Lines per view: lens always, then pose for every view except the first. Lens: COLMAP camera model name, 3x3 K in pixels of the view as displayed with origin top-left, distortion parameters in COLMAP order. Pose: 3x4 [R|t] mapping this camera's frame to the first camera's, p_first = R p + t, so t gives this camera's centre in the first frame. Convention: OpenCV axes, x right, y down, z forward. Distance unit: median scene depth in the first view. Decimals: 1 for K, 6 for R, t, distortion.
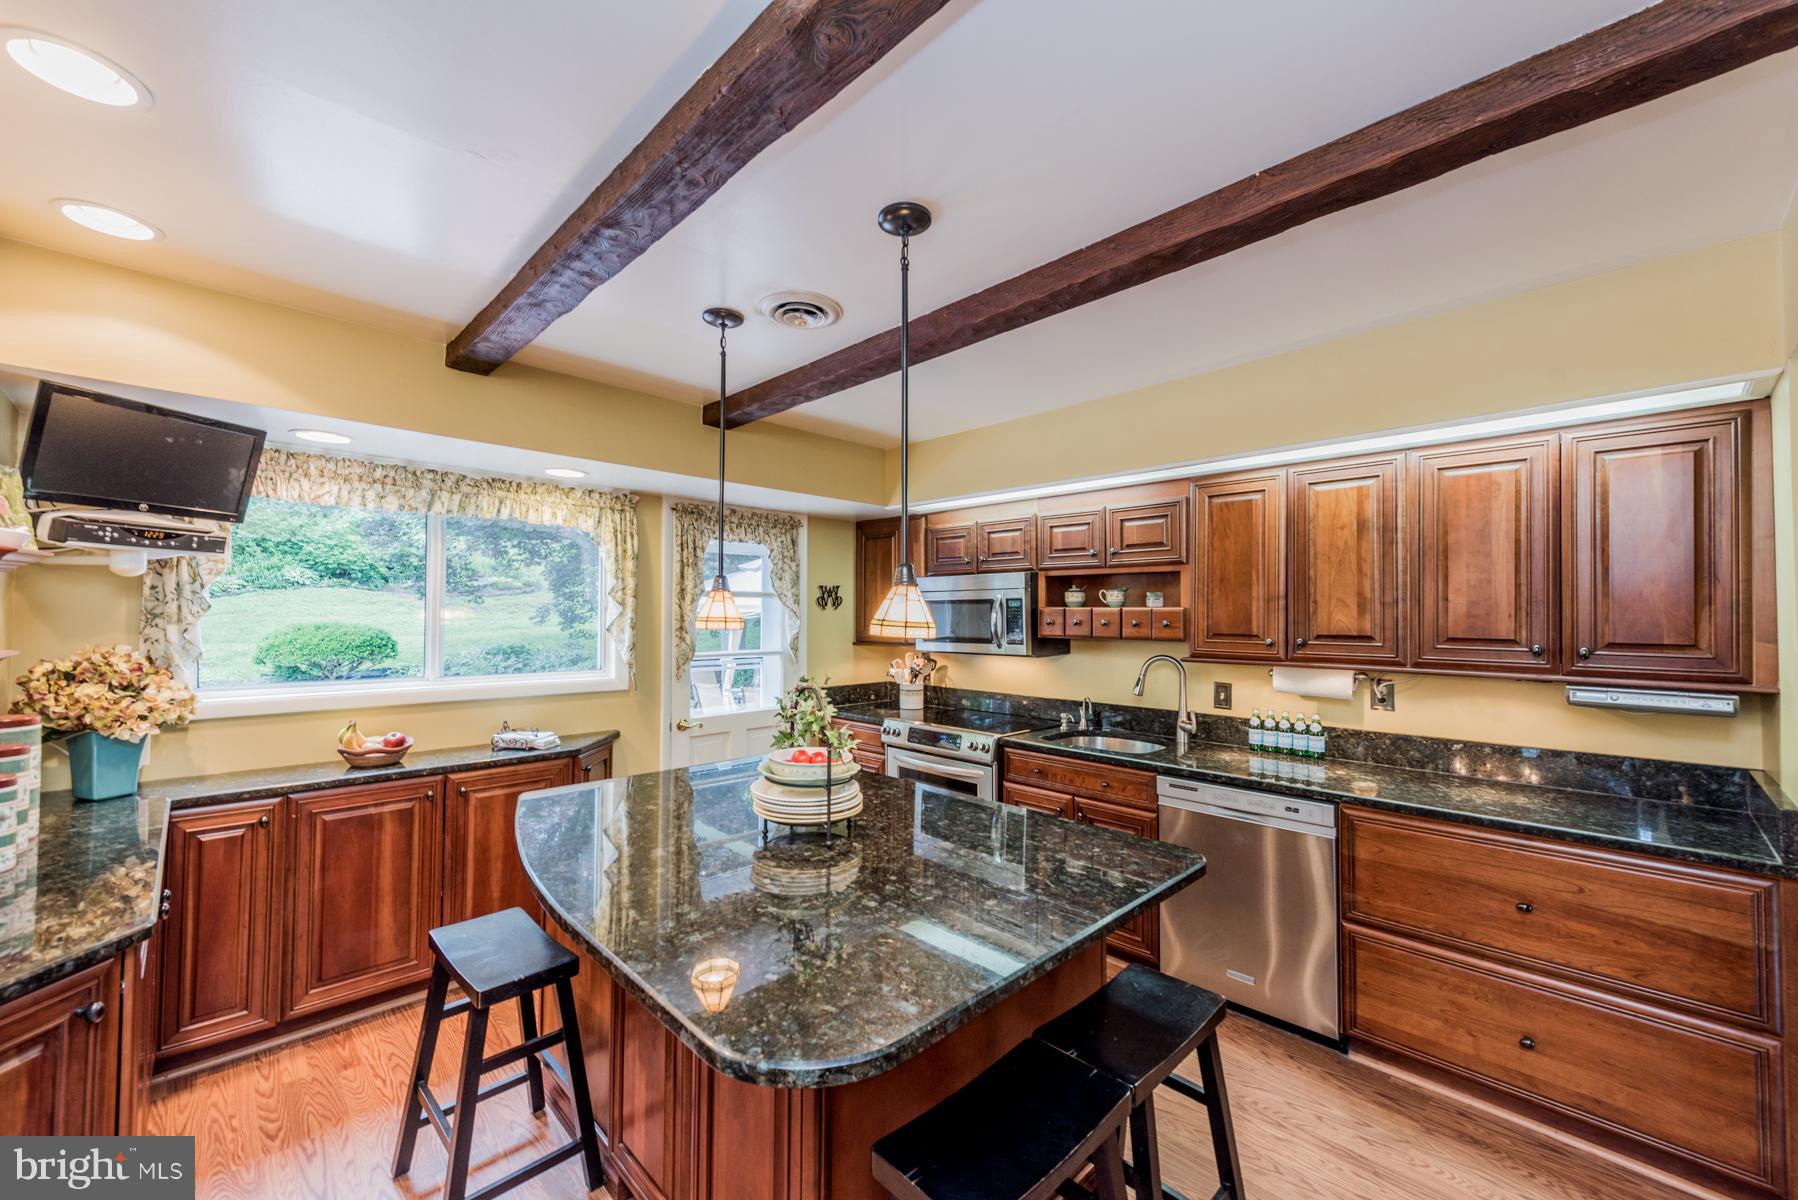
lens RADIAL K [[699.4, 0, 907.0], [0, 699.4, 601.0], [0, 0, 1]] dist [-0.001016, -0.000616]
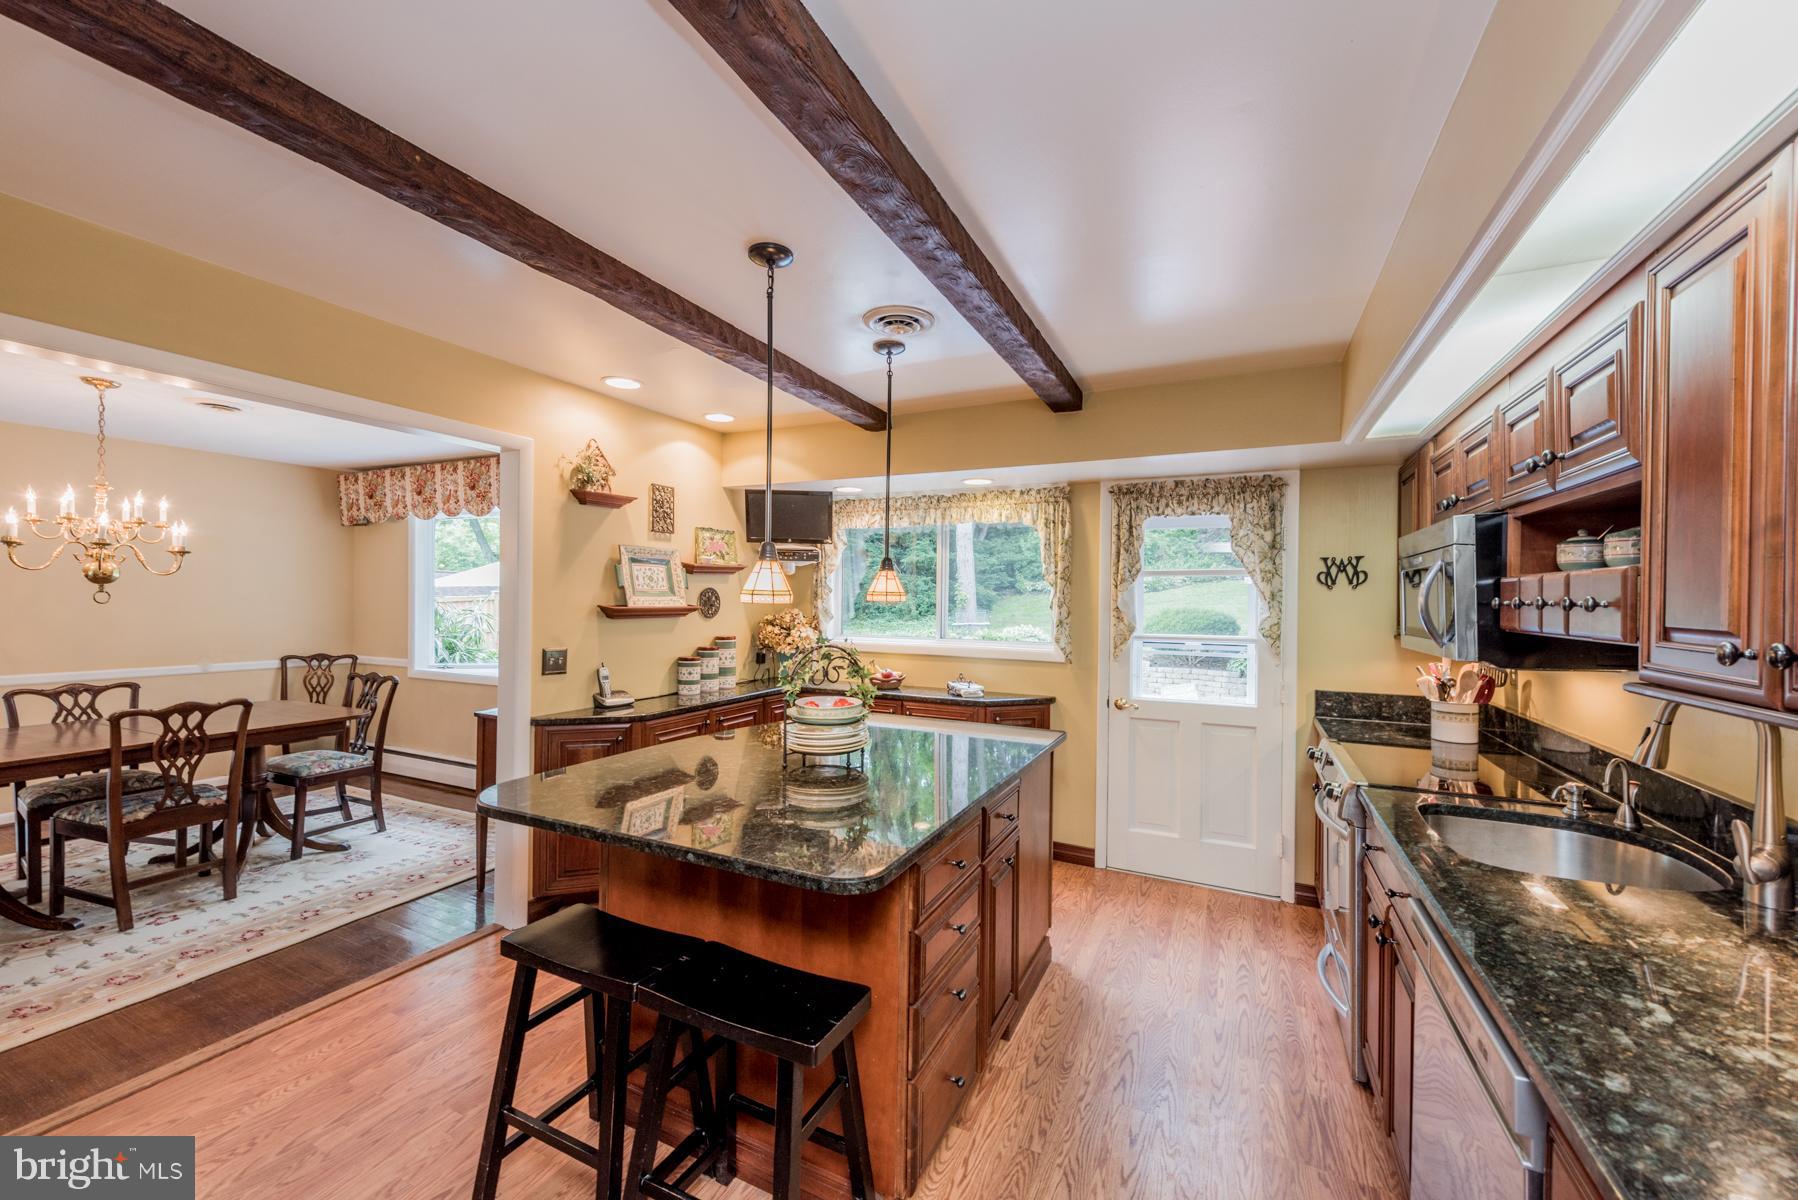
lens RADIAL K [[699.4, 0, 900.1], [0, 699.4, 600.5], [0, 0, 1]] dist [-0.001016, -0.000616]
pose [[0.316105, 0.000008, -0.948724, 0.583512], [0.009724, 0.999947, 0.003249, 0.022944], [0.948674, -0.010252, 0.316088, 0.408962]]
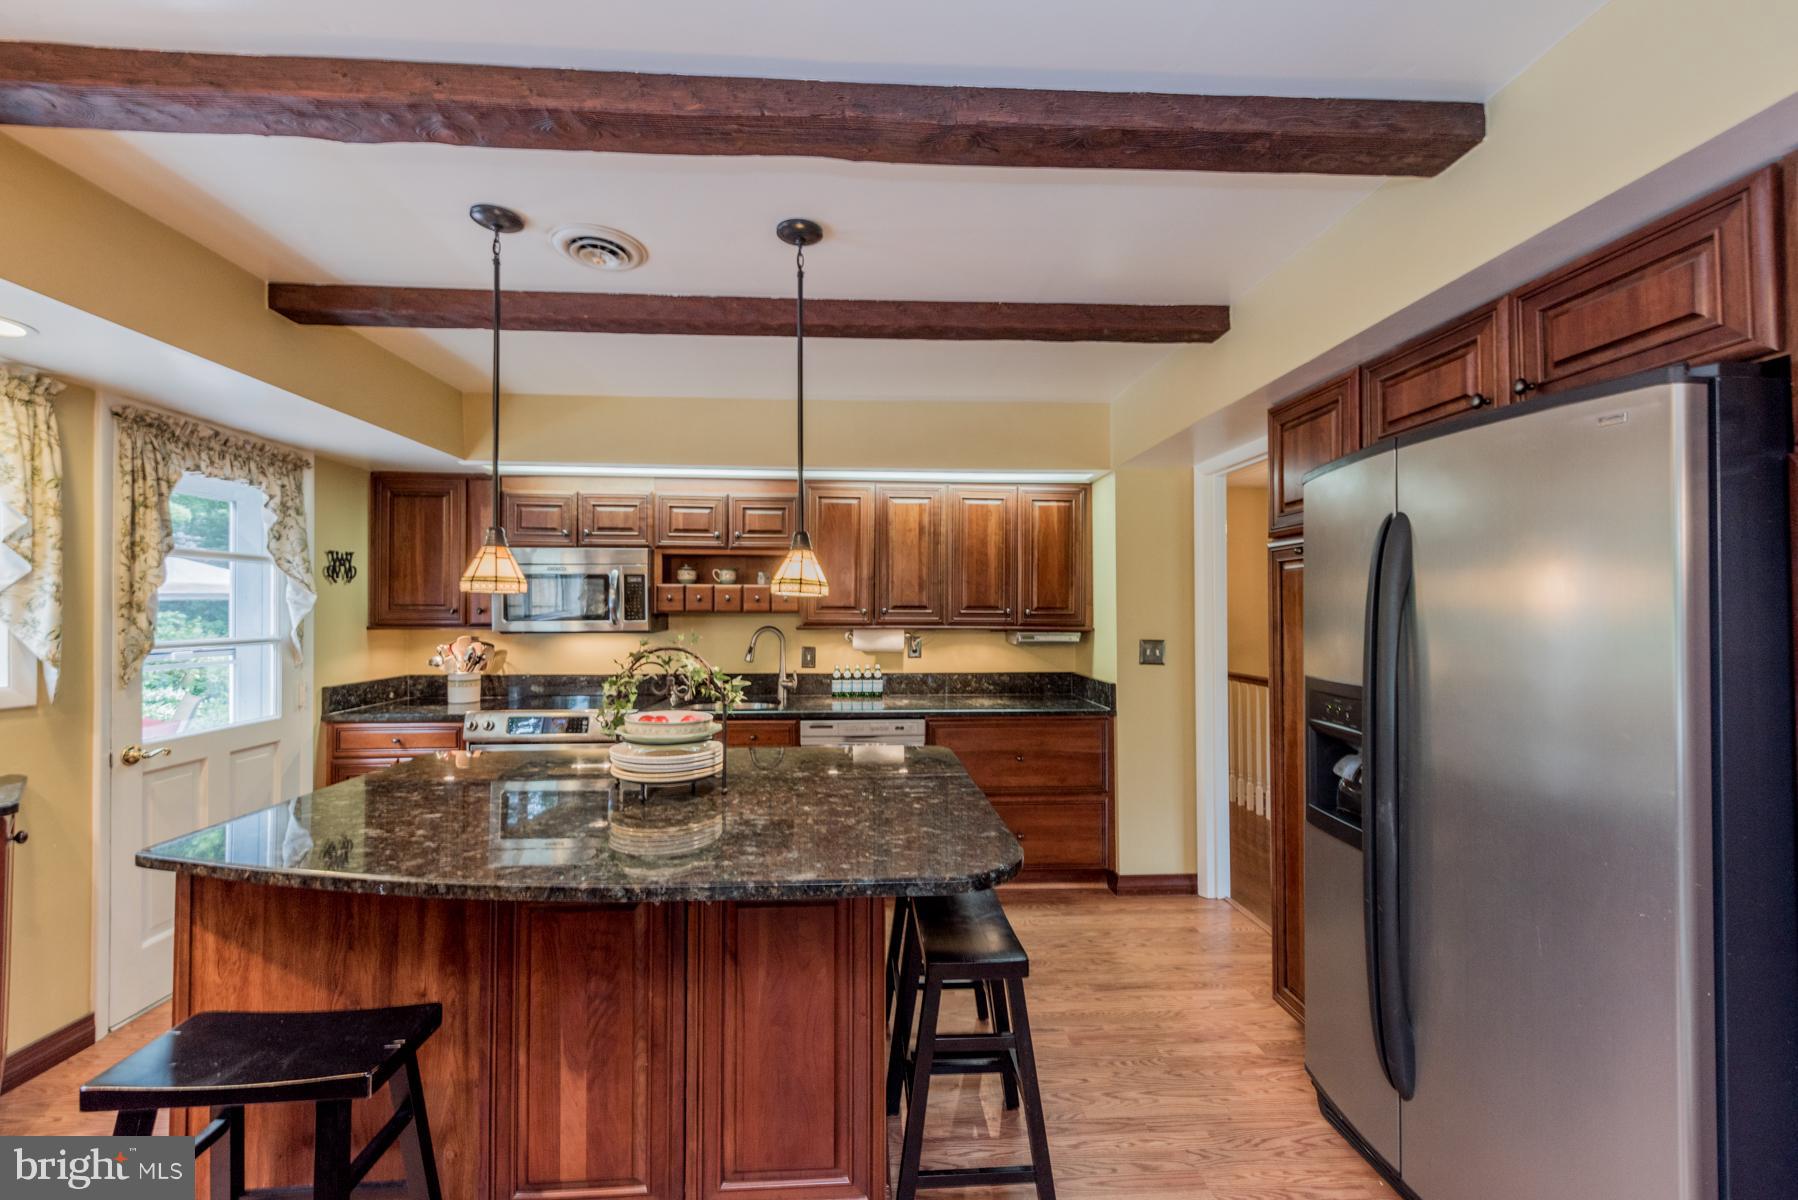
lens RADIAL K [[699.4, 0, 904.0], [0, 699.4, 600.6], [0, 0, 1]] dist [-0.001016, -0.000616]
pose [[0.652878, 0.006072, 0.757439, -0.371895], [-0.012773, 0.999914, 0.002994, 0.027394], [-0.757355, -0.011630, 0.652900, 0.055096]]
